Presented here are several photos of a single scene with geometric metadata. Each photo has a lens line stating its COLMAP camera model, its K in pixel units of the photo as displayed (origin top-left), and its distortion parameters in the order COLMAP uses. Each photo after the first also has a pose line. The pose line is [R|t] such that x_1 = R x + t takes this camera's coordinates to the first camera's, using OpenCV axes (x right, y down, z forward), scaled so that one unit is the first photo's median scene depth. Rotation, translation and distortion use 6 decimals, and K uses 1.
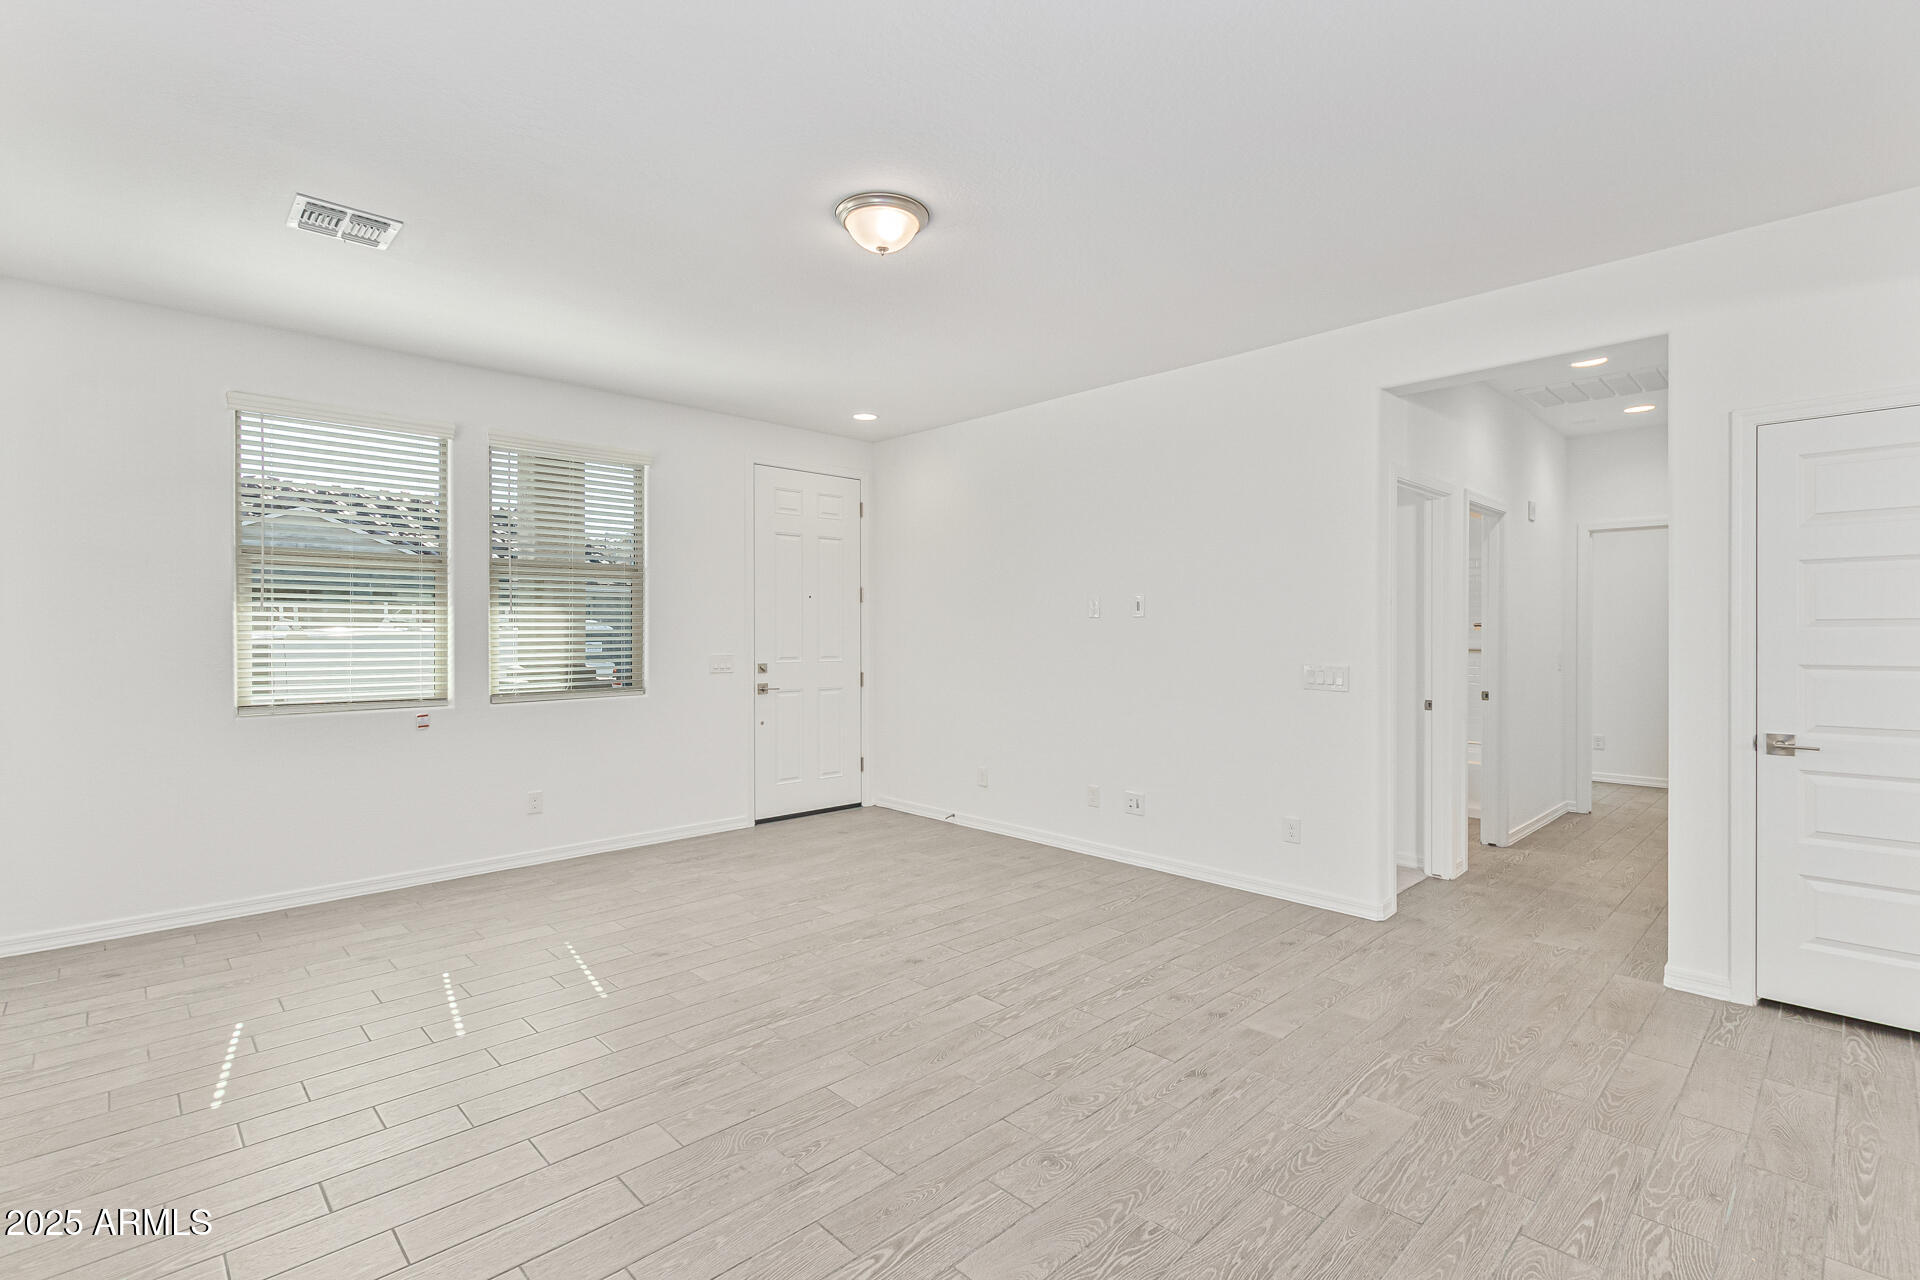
lens RADIAL K [[872.4, 0, 964.5], [0, 872.4, 639.3], [0, 0, 1]] dist [-0.000595, 0.000064]
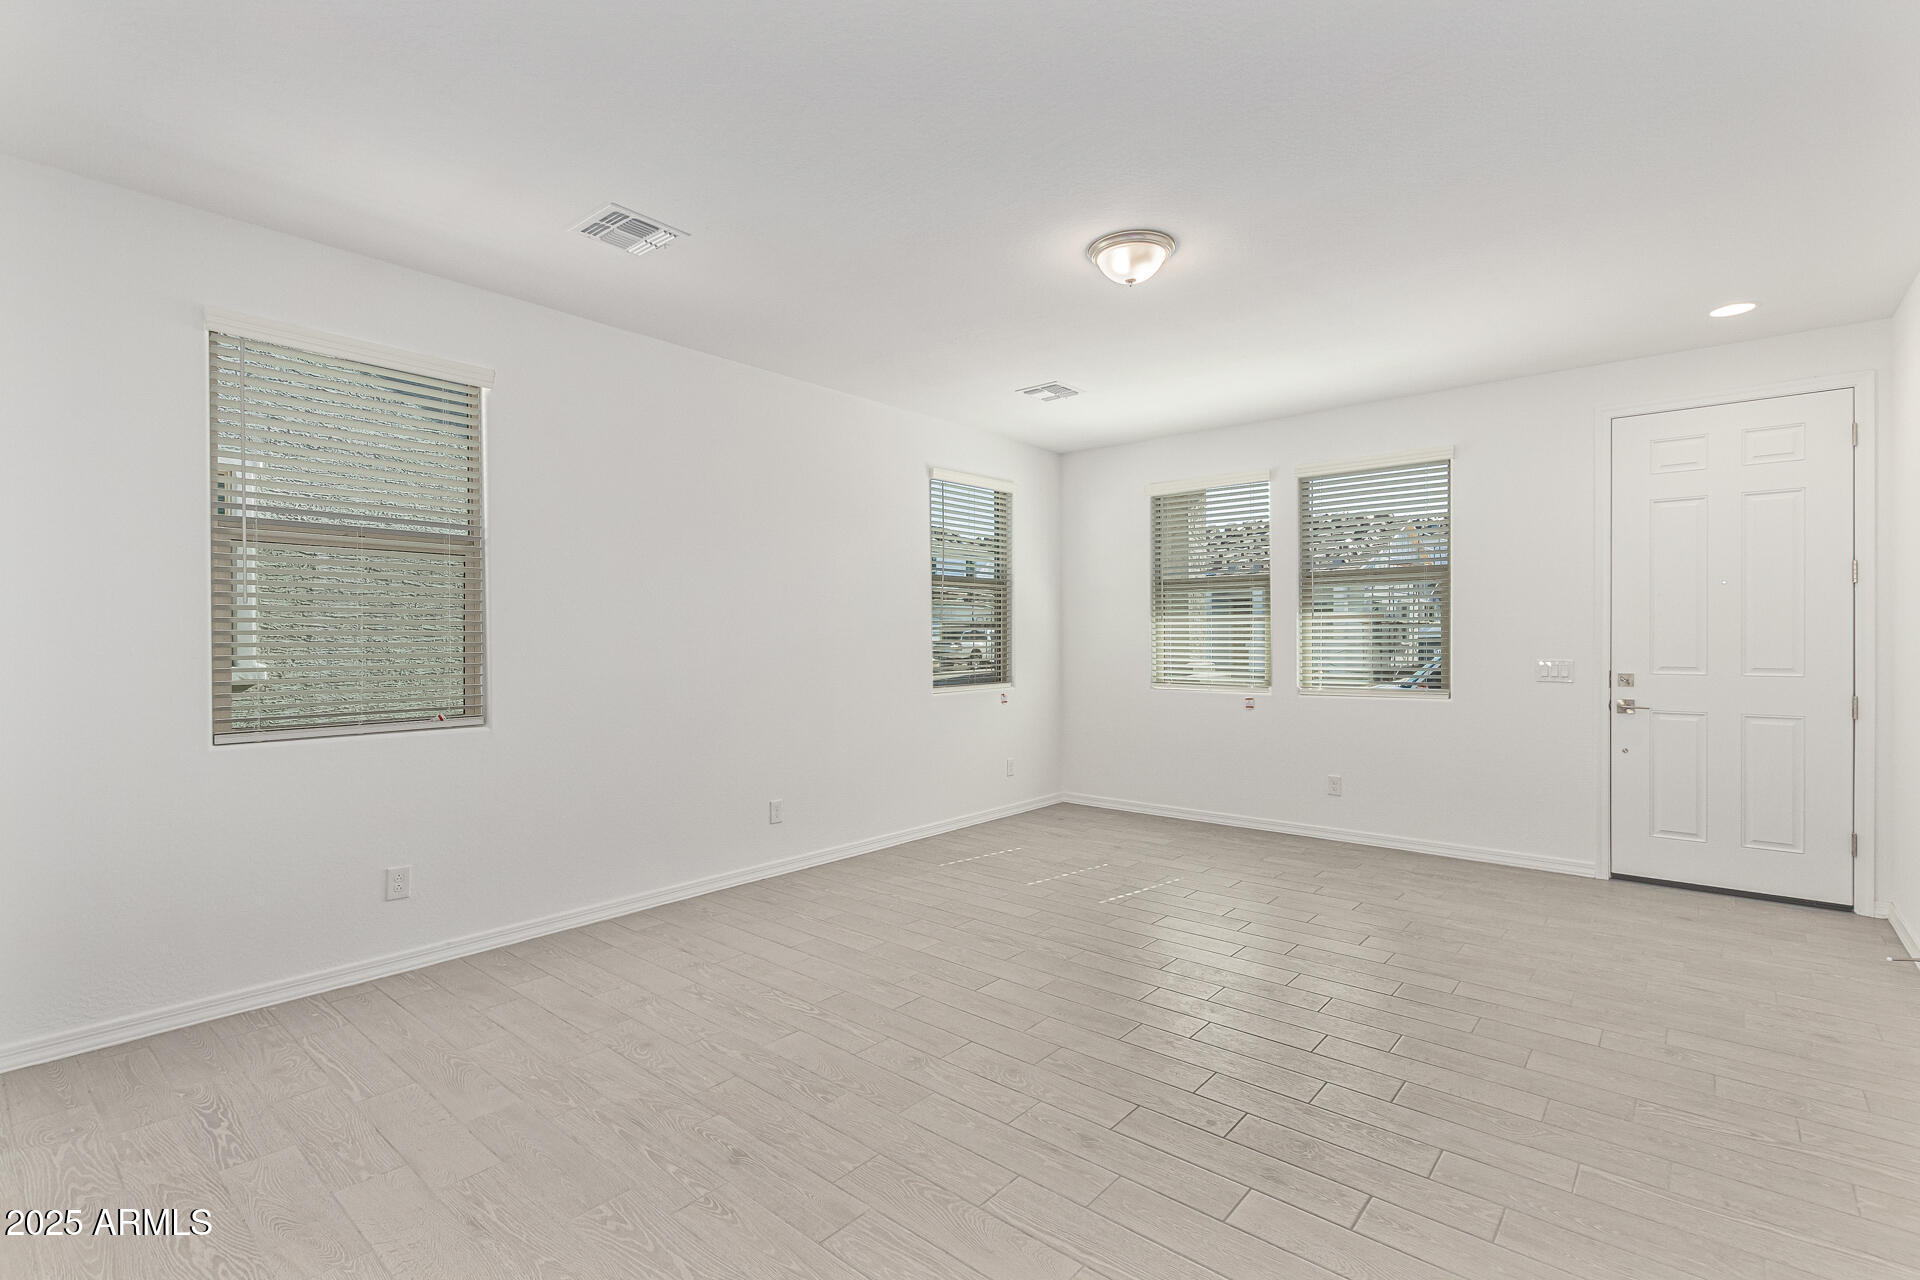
lens RADIAL K [[872.4, 0, 964.8], [0, 872.4, 638.7], [0, 0, 1]] dist [-0.000595, 0.000064]
pose [[0.102942, 0.002246, -0.994685, 0.597782], [-0.005281, 0.999985, 0.001712, -0.002066], [0.994673, 0.005077, 0.102952, 0.420012]]
